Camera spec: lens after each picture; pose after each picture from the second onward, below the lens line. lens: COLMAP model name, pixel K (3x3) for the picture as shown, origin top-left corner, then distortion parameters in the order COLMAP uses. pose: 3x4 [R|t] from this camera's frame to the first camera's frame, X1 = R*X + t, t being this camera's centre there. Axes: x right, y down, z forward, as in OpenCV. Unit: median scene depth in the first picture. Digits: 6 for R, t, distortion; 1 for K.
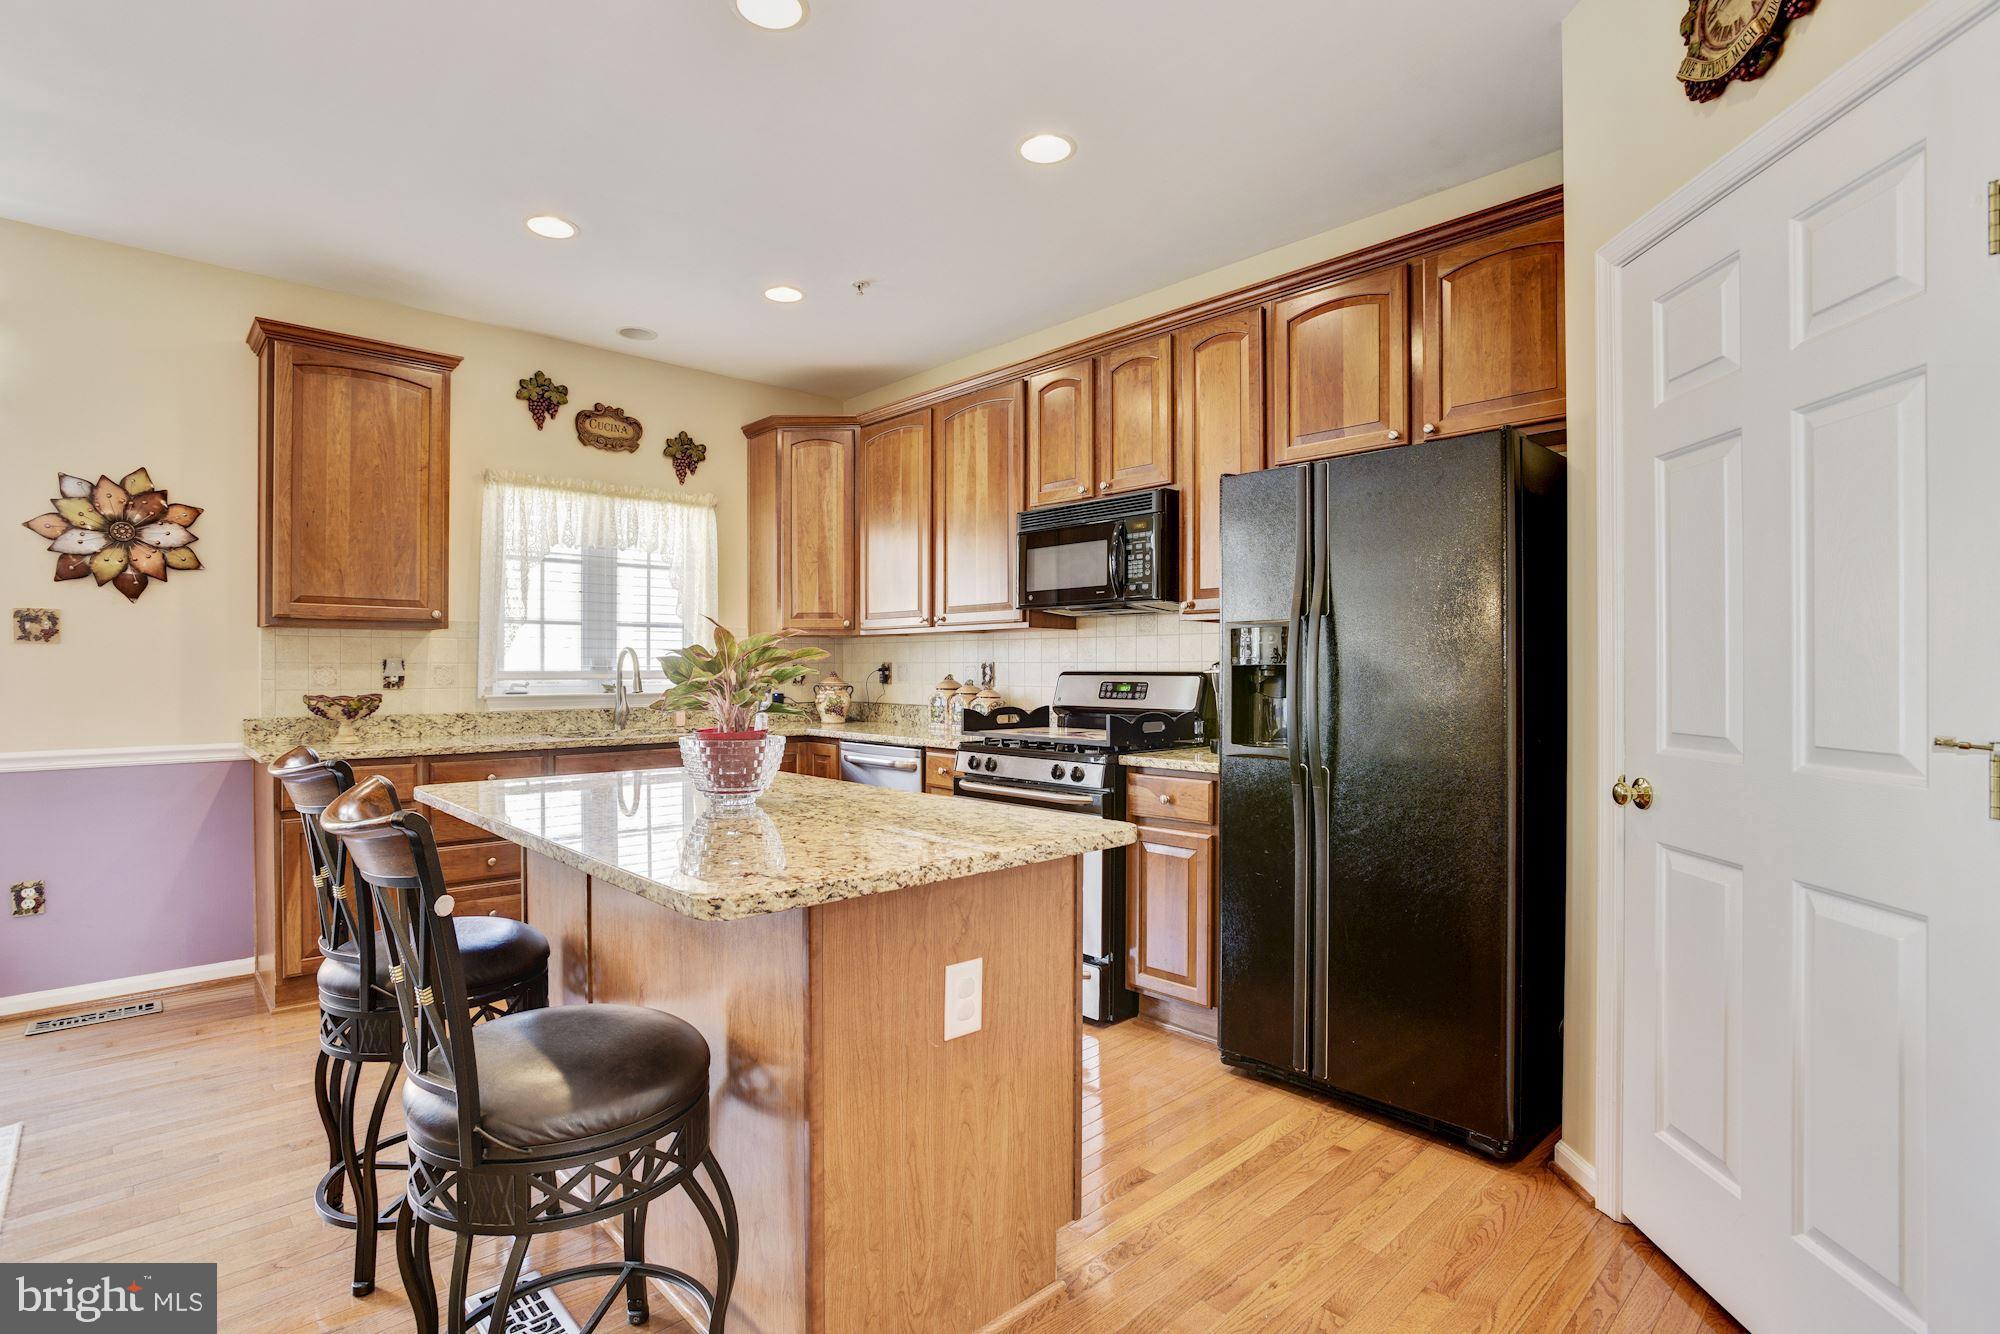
lens RADIAL K [[972.4, 0, 1013.9], [0, 972.4, 673.8], [0, 0, 1]] dist [-0.050607, 0.023305]
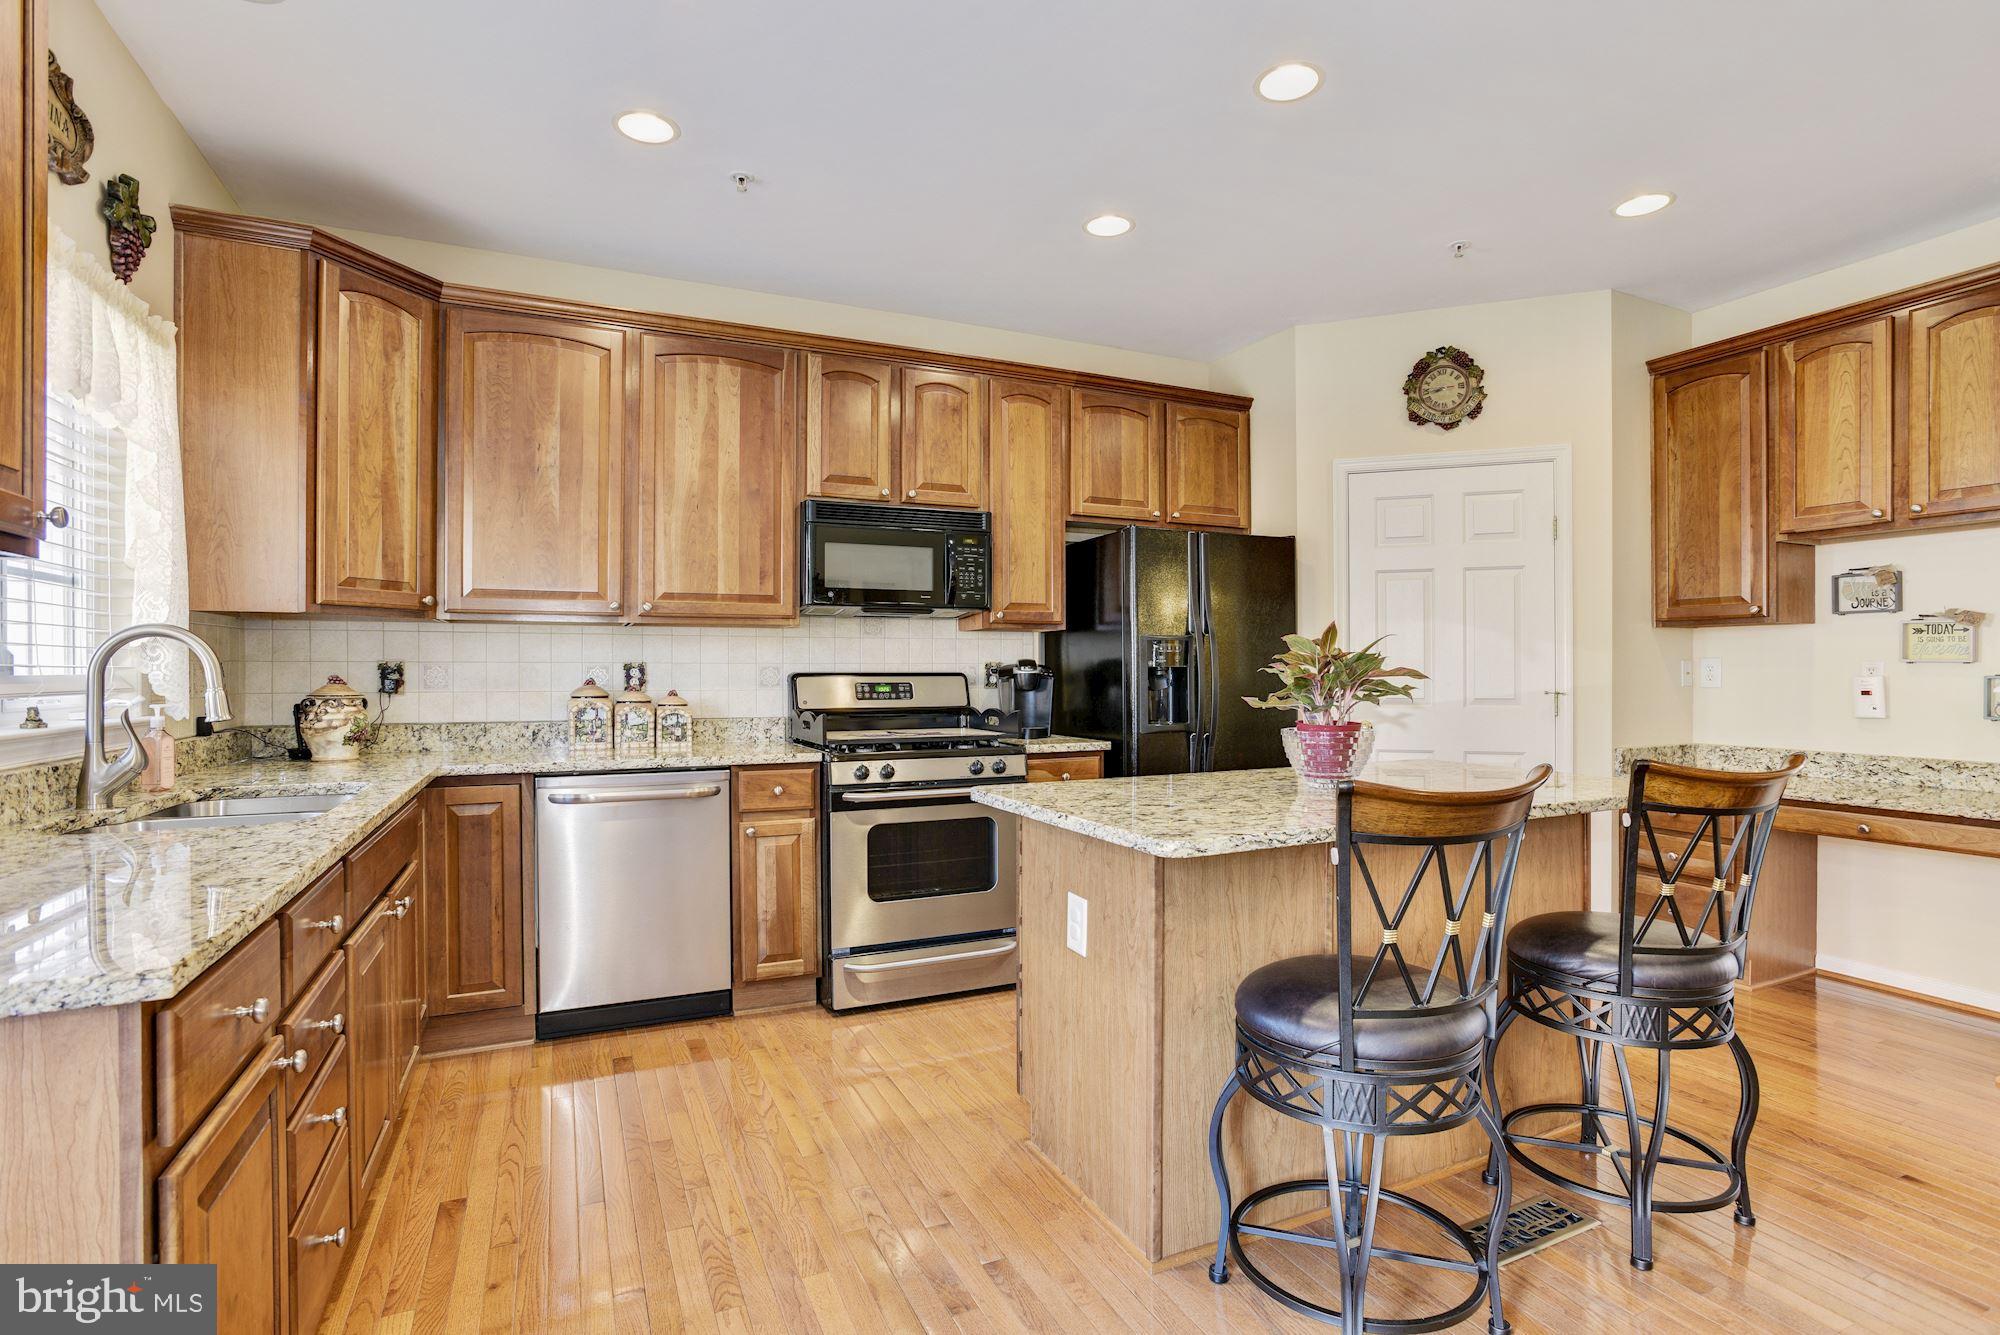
lens RADIAL K [[972.4, 0, 1006.1], [0, 972.4, 676.3], [0, 0, 1]] dist [-0.050607, 0.023305]
pose [[0.314251, -0.006947, 0.949314, -0.884877], [0.006866, 0.999964, 0.005044, -0.003070], [-0.949315, 0.004933, 0.314288, 0.592383]]
